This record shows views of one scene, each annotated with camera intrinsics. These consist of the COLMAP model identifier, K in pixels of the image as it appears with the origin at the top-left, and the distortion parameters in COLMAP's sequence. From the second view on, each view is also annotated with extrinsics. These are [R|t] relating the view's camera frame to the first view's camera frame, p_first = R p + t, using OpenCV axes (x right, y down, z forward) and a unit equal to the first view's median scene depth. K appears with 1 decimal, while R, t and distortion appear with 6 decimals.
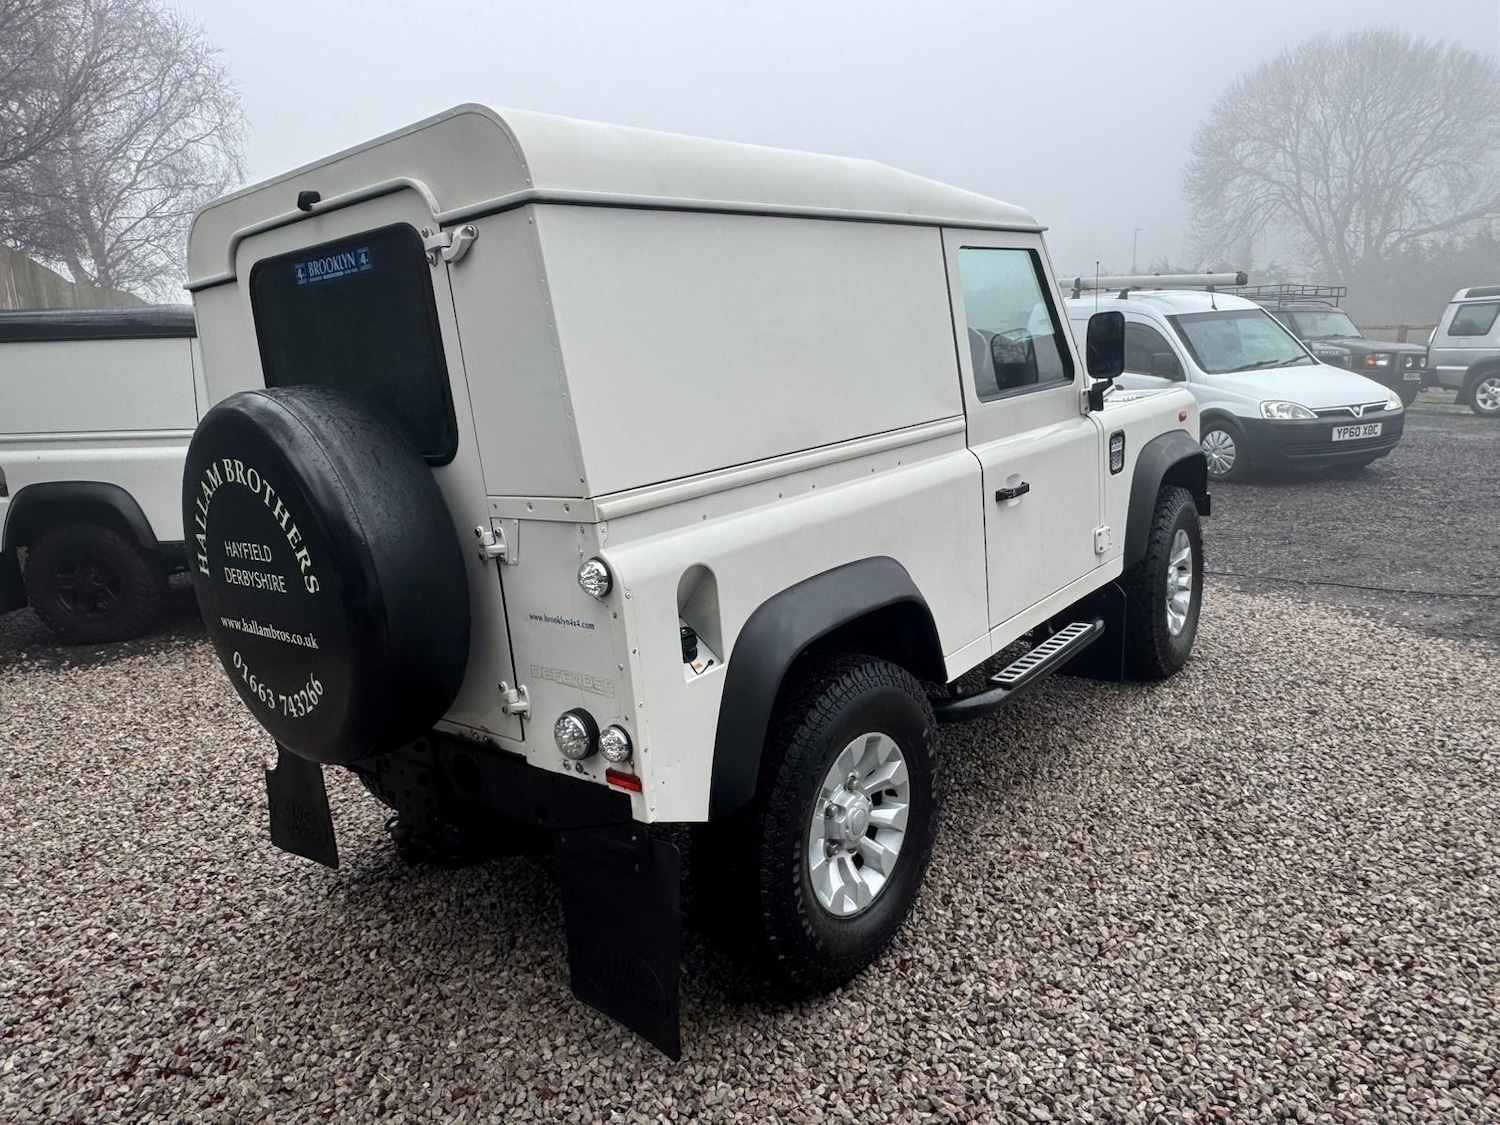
lens RADIAL K [[1004.3, 0, 743.7], [0, 1004.3, 564.1], [0, 0, 1]] dist [-0.002207, -0.002867]
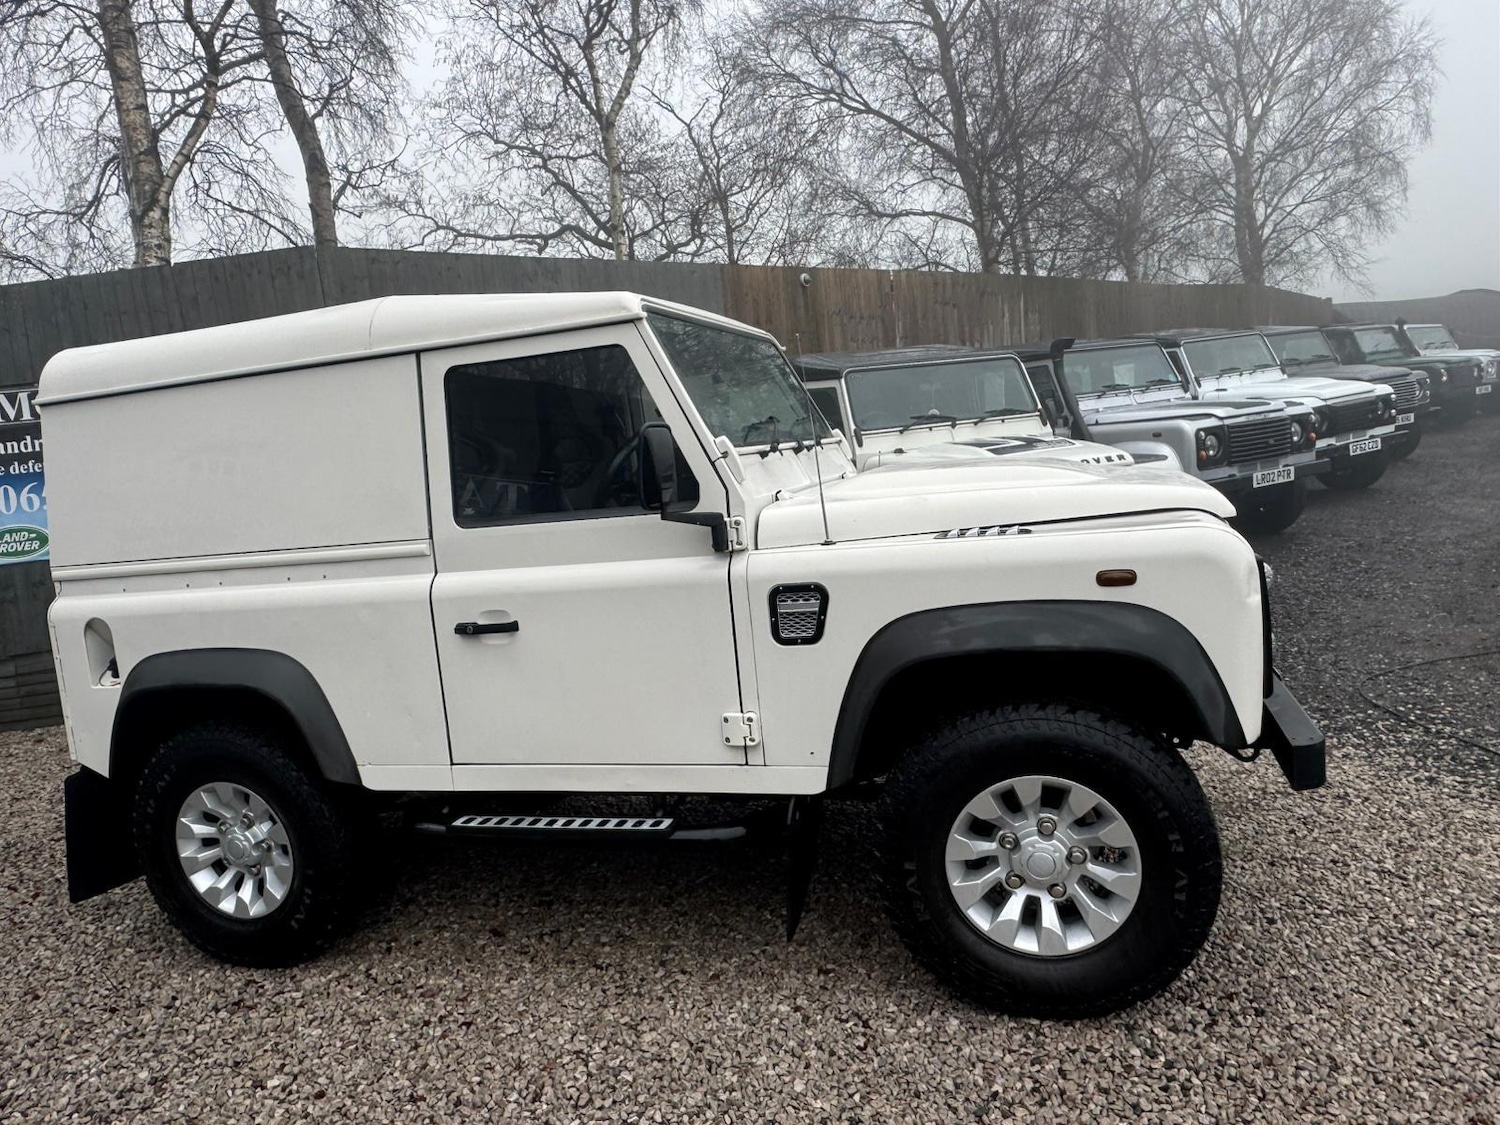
lens RADIAL K [[1020.5, 0, 741.0], [0, 1020.5, 561.6], [0, 0, 1]] dist [-0.007030, 0.004087]
pose [[0.391611, 0.154695, -0.907034, 1.243775], [-0.131234, 0.985079, 0.111346, -0.277175], [0.910724, 0.075430, 0.406069, 0.868105]]
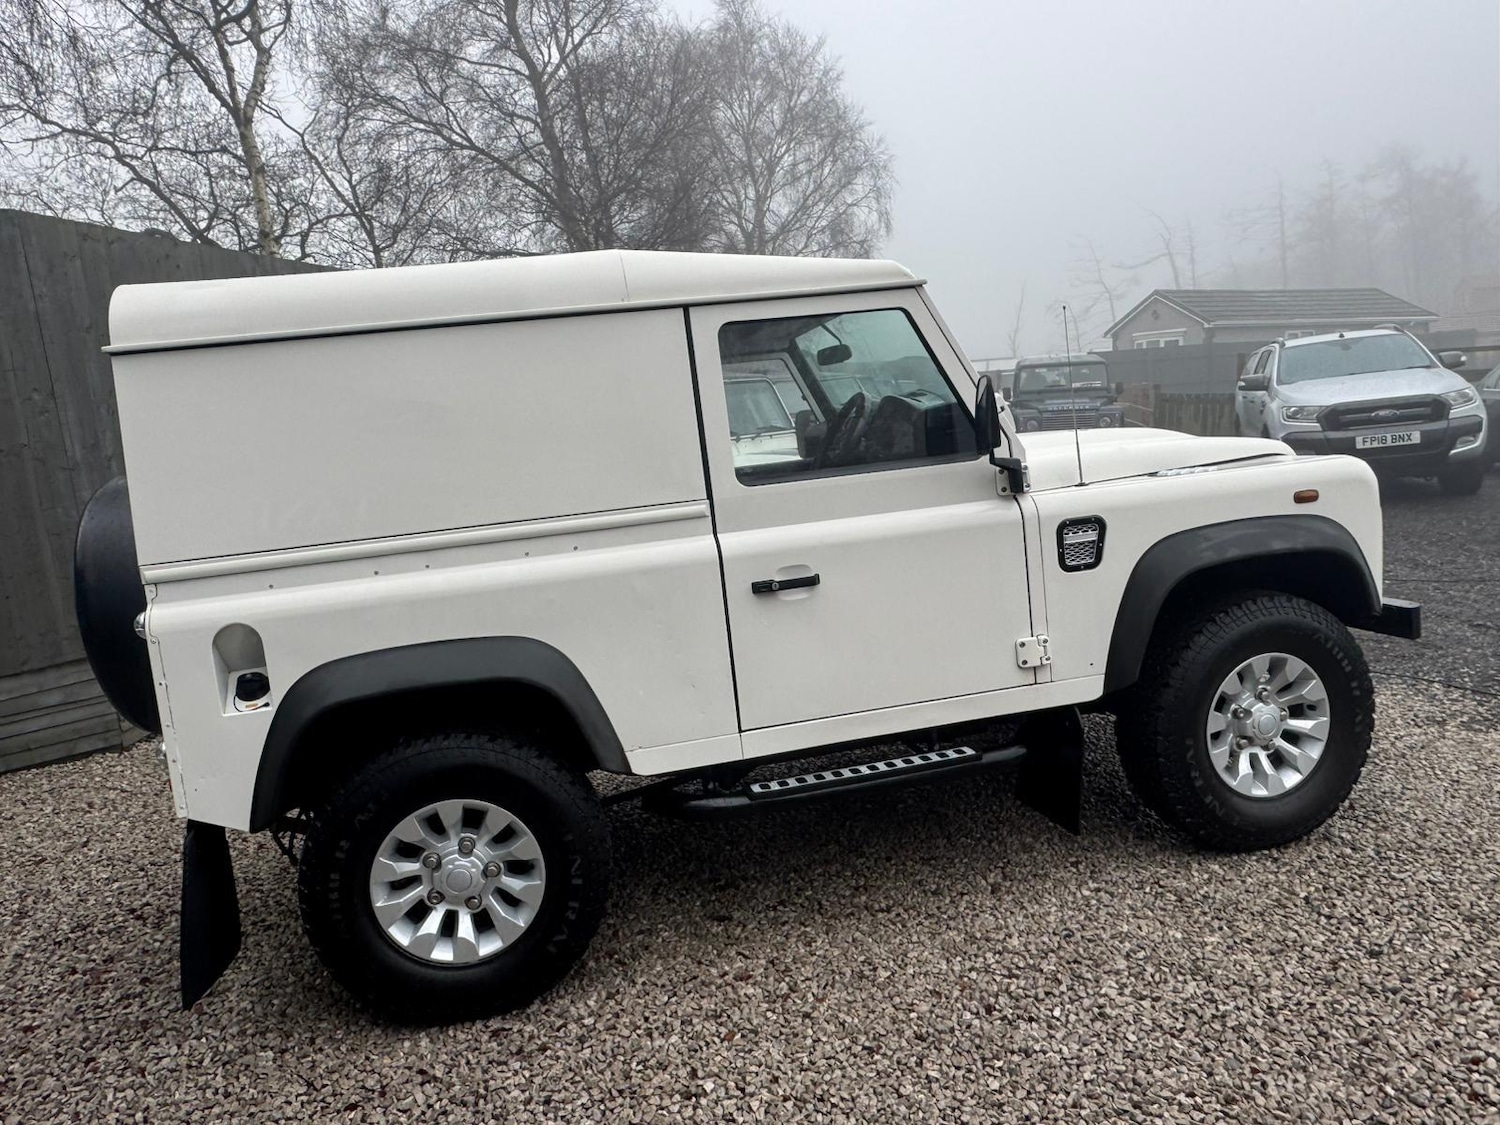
lens RADIAL K [[1020.5, 0, 738.3], [0, 1020.5, 557.7], [0, 0, 1]] dist [-0.007030, 0.004087]
pose [[0.781138, 0.073860, -0.619974, 0.839577], [-0.092807, 0.995683, 0.001688, -0.097649], [0.617422, 0.056220, 0.784620, 0.261436]]
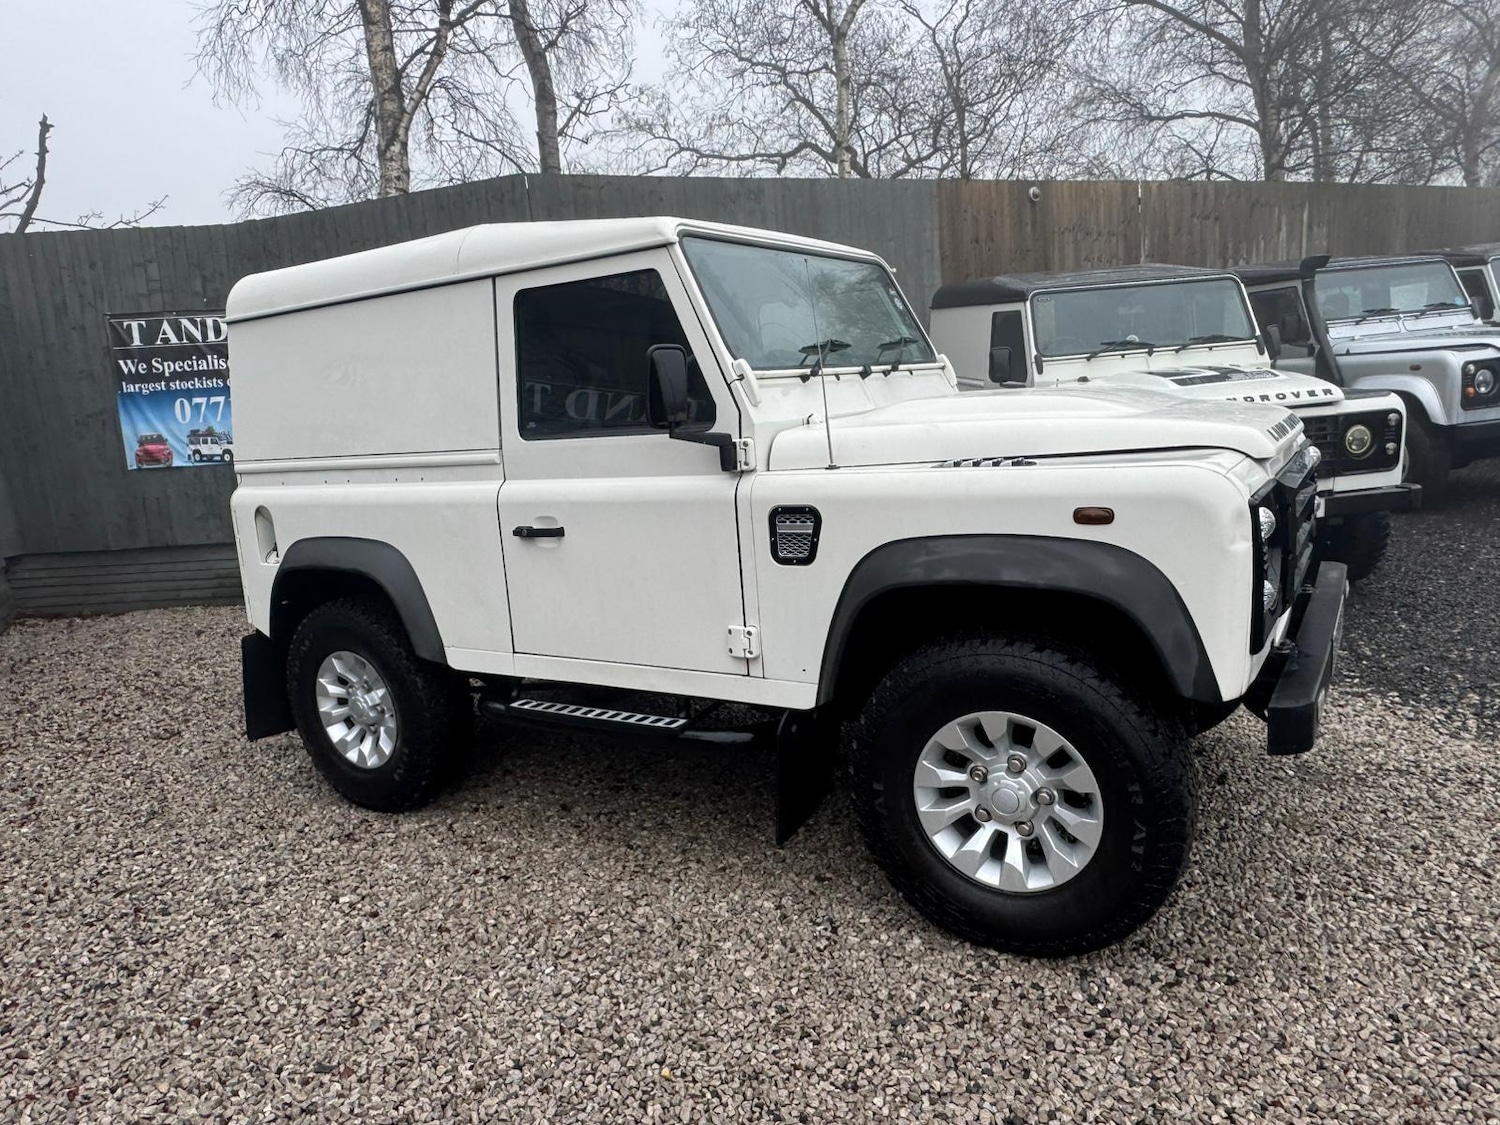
lens RADIAL K [[1020.5, 0, 741.3], [0, 1020.5, 569.0], [0, 0, 1]] dist [-0.007030, 0.004087]
pose [[0.137242, 0.245739, -0.959571, 1.341091], [-0.145274, 0.963256, 0.225905, -0.309749], [0.979827, 0.108397, 0.167899, 1.078336]]
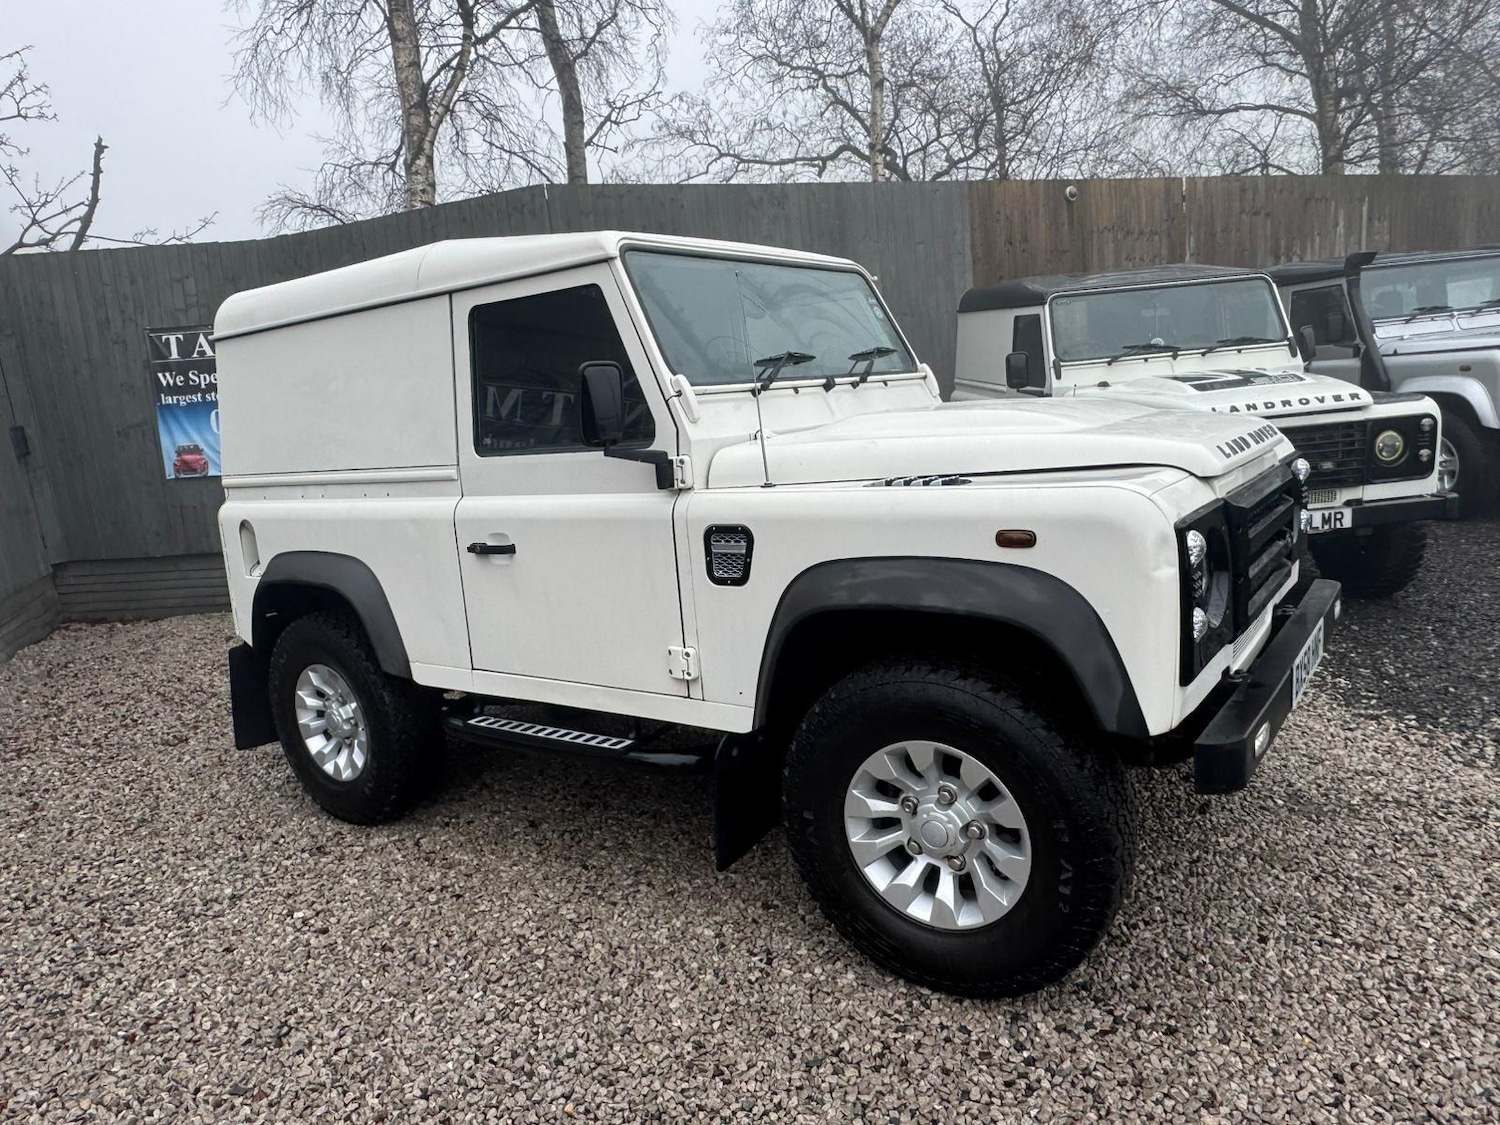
lens RADIAL K [[1020.5, 0, 740.0], [0, 1020.5, 564.3], [0, 0, 1]] dist [-0.007030, 0.004087]
pose [[0.076701, 0.239384, -0.967891, 1.329615], [-0.133404, 0.964486, 0.227970, -0.336023], [0.988089, 0.111635, 0.105912, 1.190049]]
